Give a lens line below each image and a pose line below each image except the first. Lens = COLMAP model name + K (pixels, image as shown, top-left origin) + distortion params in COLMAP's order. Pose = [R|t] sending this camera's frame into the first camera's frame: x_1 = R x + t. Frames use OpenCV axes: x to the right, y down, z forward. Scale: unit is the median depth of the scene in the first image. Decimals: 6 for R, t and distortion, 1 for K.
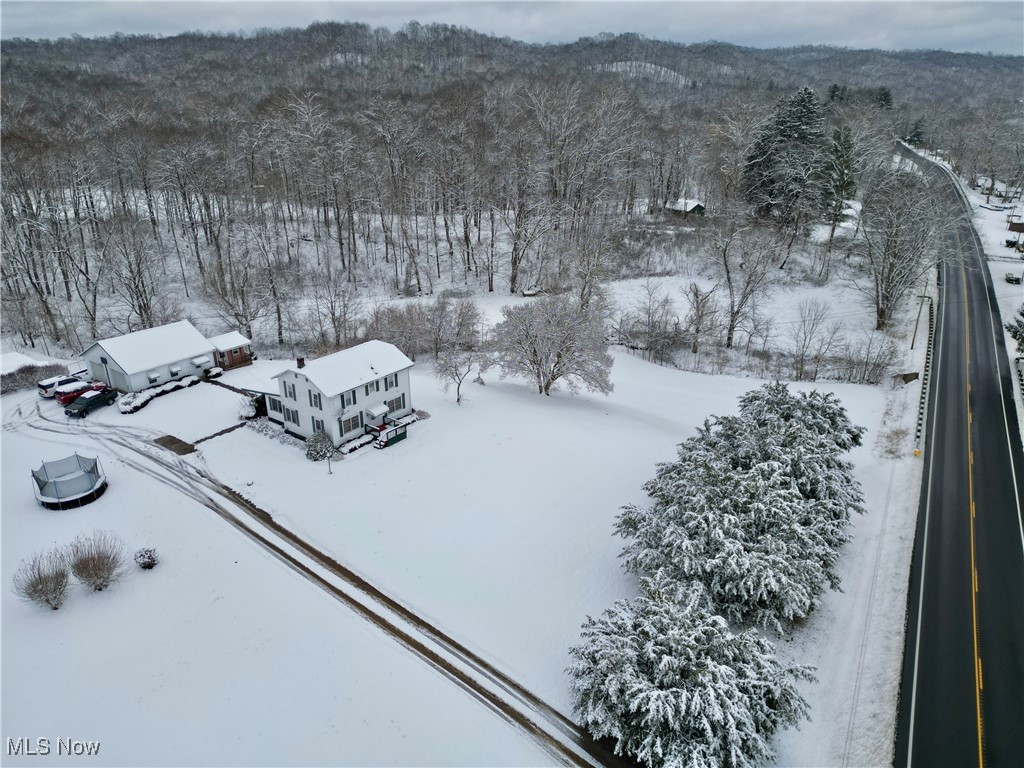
lens RADIAL K [[716.2, 0, 515.4], [0, 716.2, 382.7], [0, 0, 1]] dist [0.096075, -0.085538]
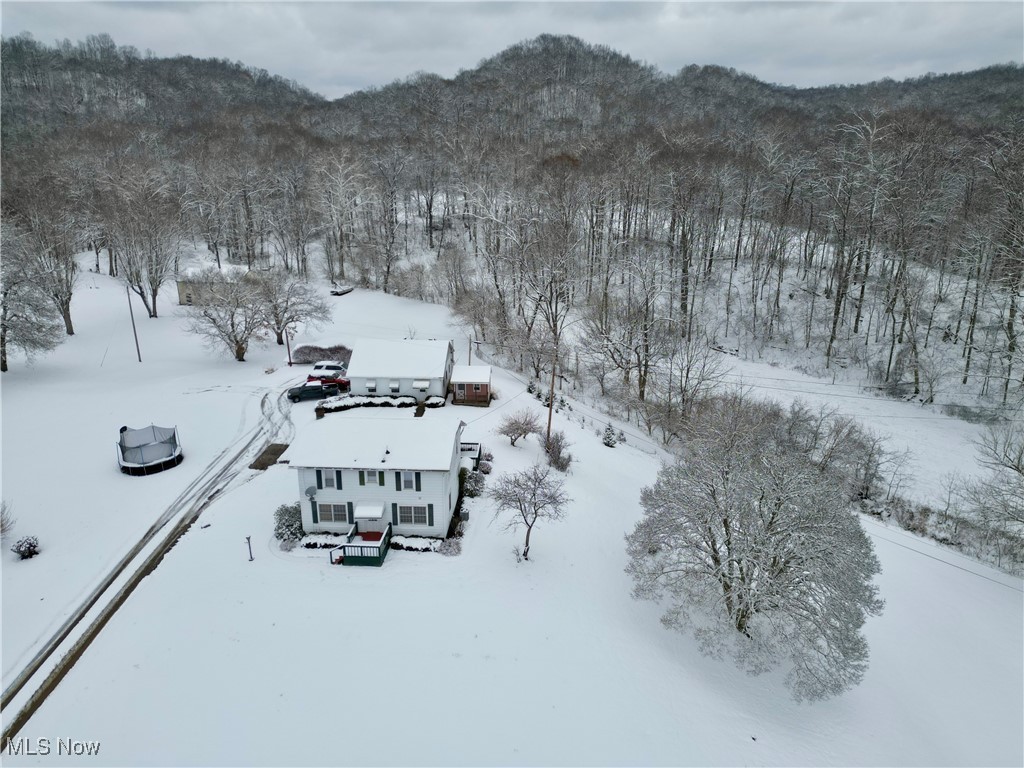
lens RADIAL K [[716.0, 0, 512.0], [0, 716.0, 384.0], [0, 0, 1]] dist [0.079886, -0.066189]
pose [[0.554509, 0.276451, -0.784917, 0.239633], [-0.315105, 0.942727, 0.109425, -0.118196], [0.770213, 0.186654, 0.609862, 0.386715]]
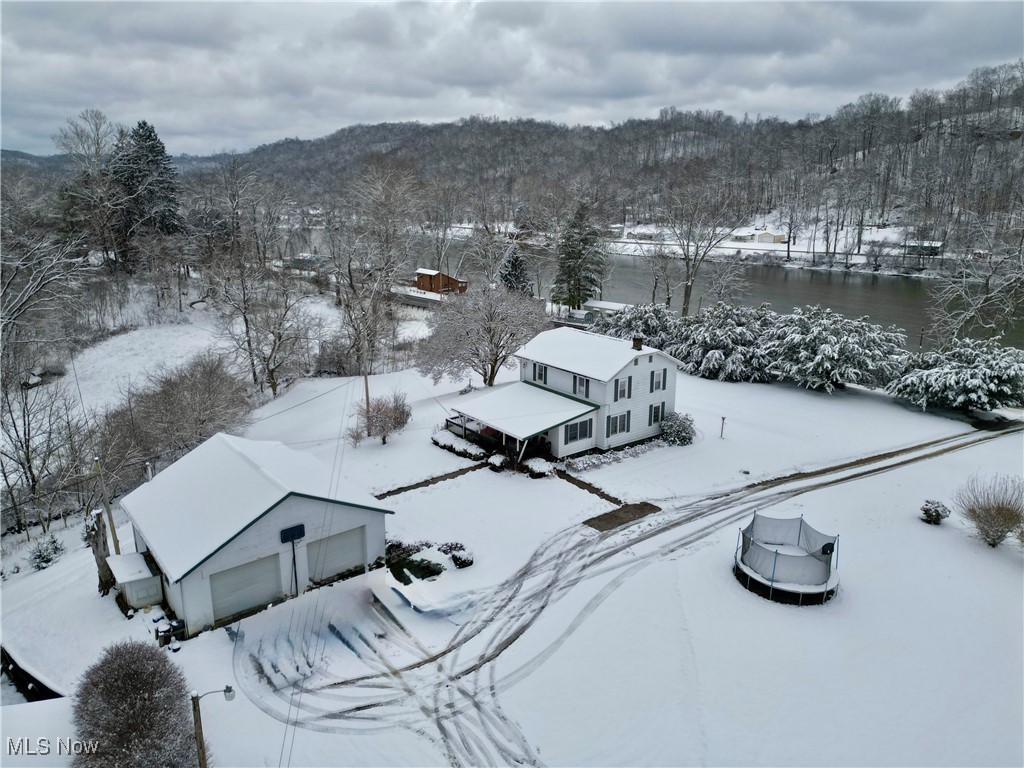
lens RADIAL K [[716.0, 0, 512.0], [0, 716.0, 384.0], [0, 0, 1]] dist [0.079886, -0.066189]
pose [[0.265866, -0.253566, 0.930064, -0.616389], [0.354870, 0.922782, 0.150138, -0.087807], [-0.896316, 0.290135, 0.335320, 0.496039]]
